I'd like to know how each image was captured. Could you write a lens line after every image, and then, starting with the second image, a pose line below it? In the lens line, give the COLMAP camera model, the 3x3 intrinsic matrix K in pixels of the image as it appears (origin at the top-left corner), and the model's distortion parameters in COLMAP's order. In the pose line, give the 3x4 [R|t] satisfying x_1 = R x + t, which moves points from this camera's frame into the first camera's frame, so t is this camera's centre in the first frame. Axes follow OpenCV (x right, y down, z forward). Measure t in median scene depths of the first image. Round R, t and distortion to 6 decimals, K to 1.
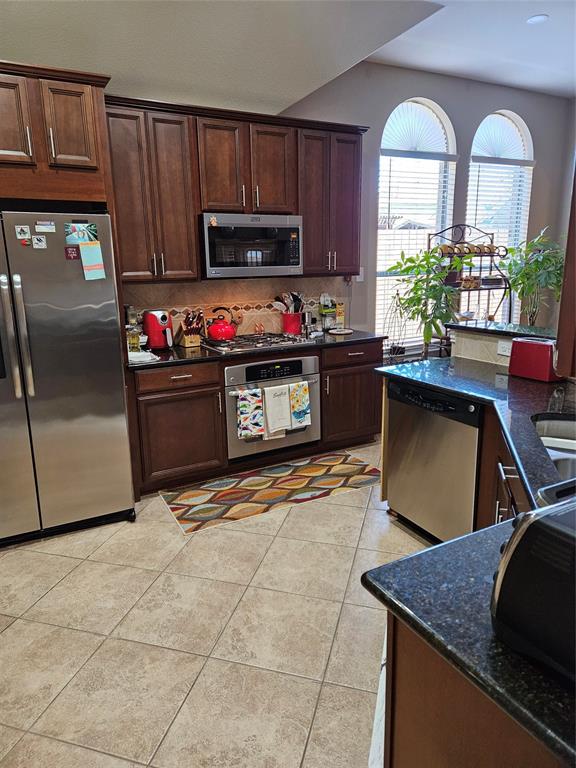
lens RADIAL K [[509.9, 0, 282.6], [0, 509.9, 380.2], [0, 0, 1]] dist [0.097174, -0.086508]
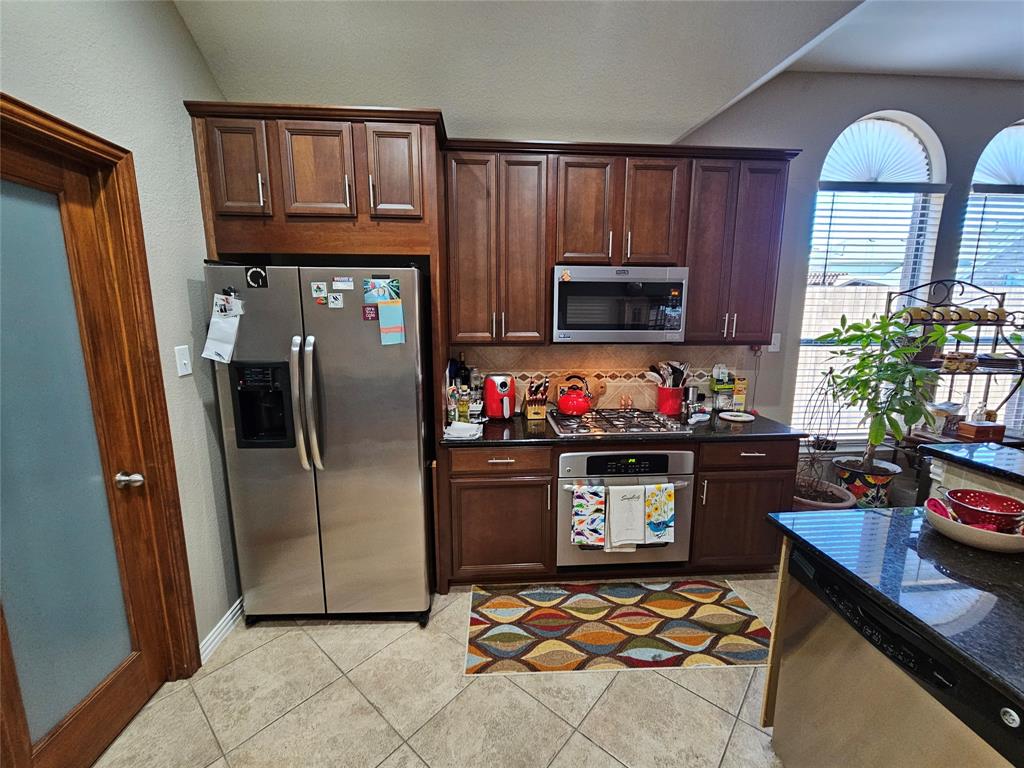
lens RADIAL K [[423.8, 0, 517.6], [0, 423.8, 387.5], [0, 0, 1]] dist [-0.003825, -0.000052]
pose [[0.909862, 0.093630, -0.404208, 0.079633], [-0.115574, 0.992840, -0.030174, -0.094972], [0.398489, 0.074170, 0.914169, 0.341270]]
